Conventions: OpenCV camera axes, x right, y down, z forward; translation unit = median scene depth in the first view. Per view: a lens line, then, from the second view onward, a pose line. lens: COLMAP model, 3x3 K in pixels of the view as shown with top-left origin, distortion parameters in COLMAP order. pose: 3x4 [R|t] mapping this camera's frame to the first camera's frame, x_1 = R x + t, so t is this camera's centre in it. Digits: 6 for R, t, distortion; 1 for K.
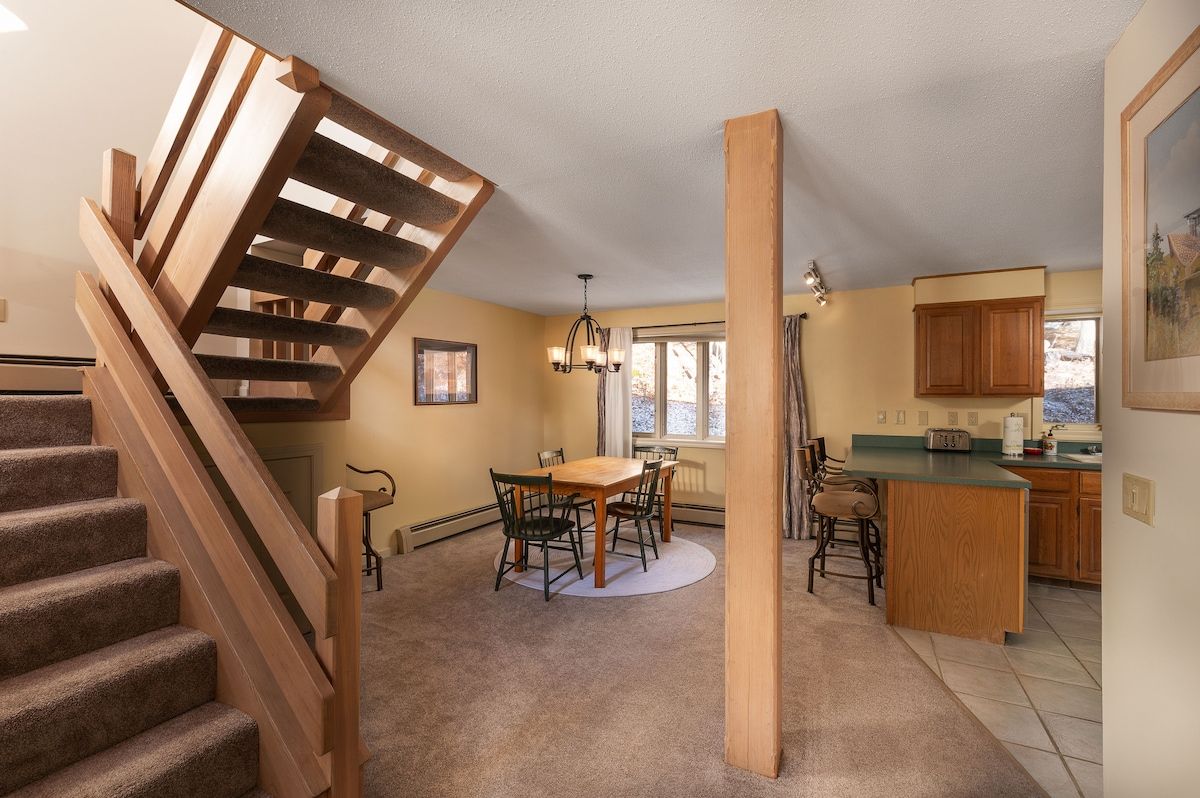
lens RADIAL K [[522.3, 0, 600.0], [0, 522.3, 399.0], [0, 0, 1]] dist [0.000937, 0.000004]
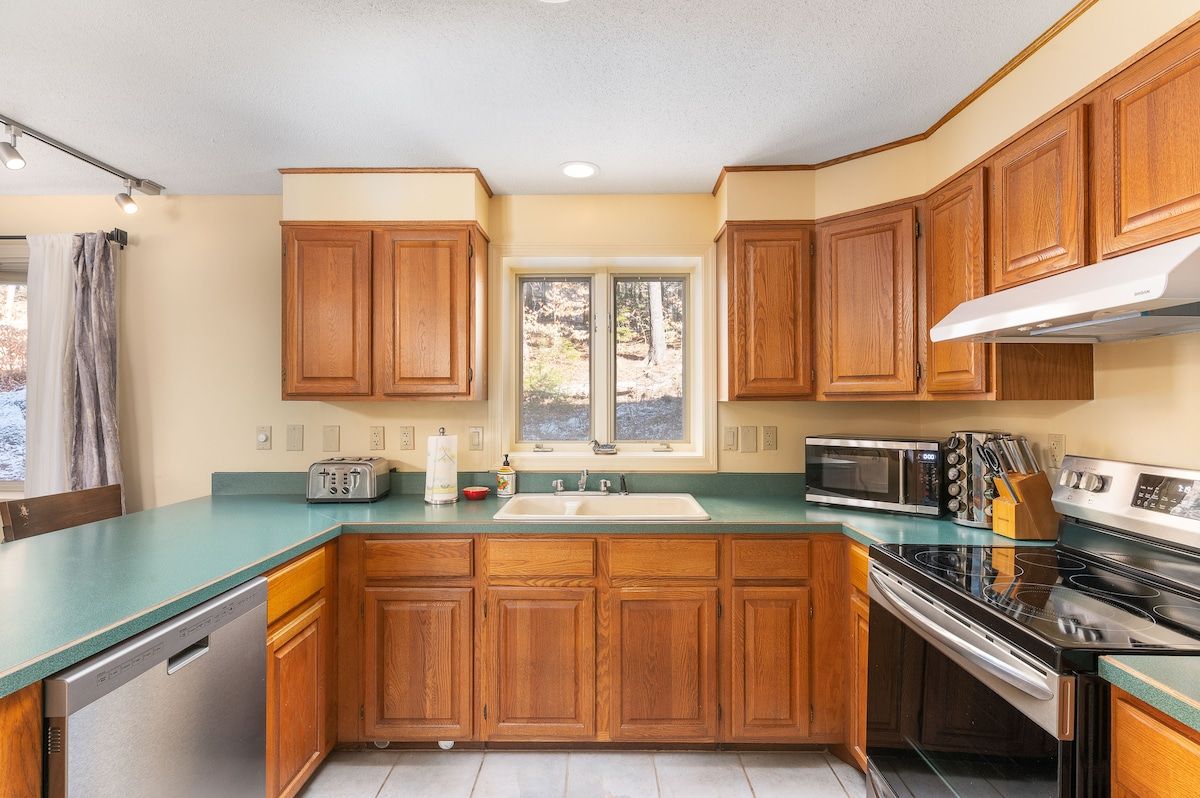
lens RADIAL K [[583.4, 0, 600.0], [0, 583.4, 399.0], [0, 0, 1]] dist [-0.018806, -0.000124]
pose [[0.890533, -0.000004, 0.454920, 0.673139], [0.004823, 0.999944, -0.009432, 0.002375], [-0.454894, 0.010593, 0.890483, 0.370722]]
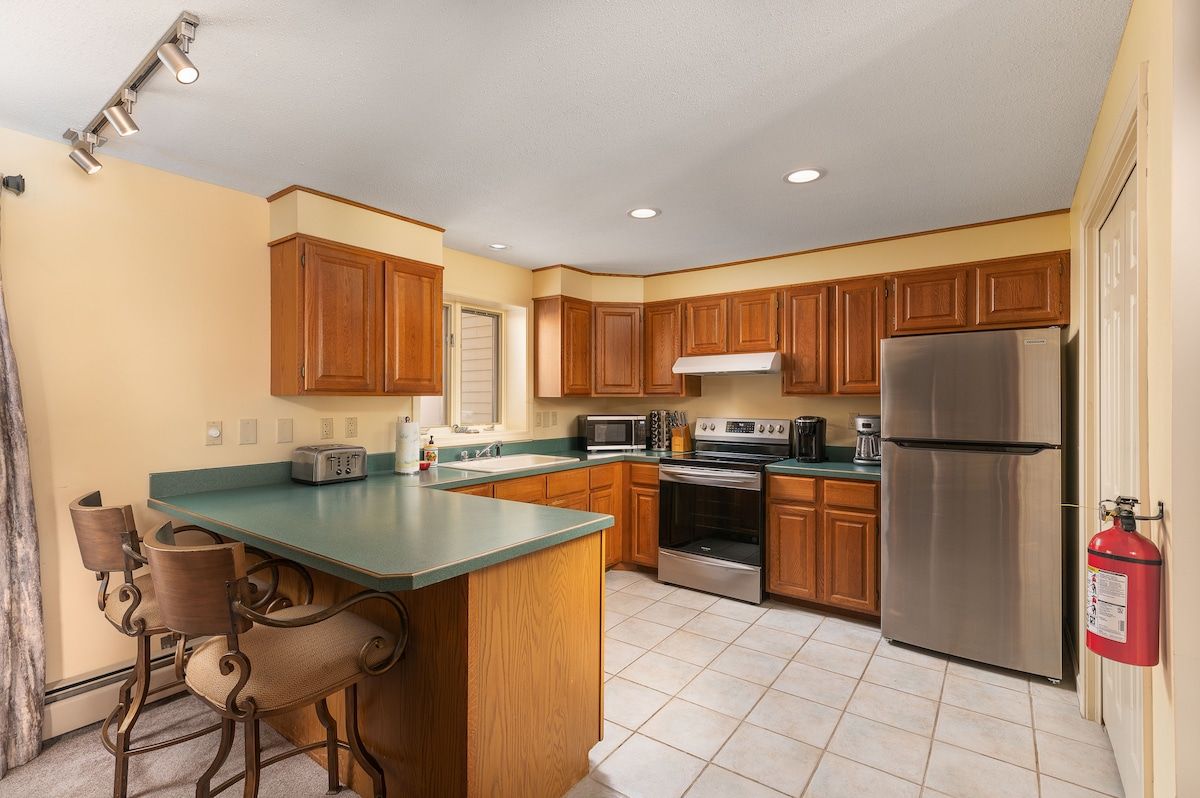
lens RADIAL K [[547.0, 0, 600.0], [0, 547.0, 399.0], [0, 0, 1]] dist [-0.001486, 0.005693]
pose [[0.159754, -0.002763, 0.987153, 0.071664], [0.005880, 0.999981, 0.001847, 0.002040], [-0.987139, 0.005509, 0.159767, 0.623375]]
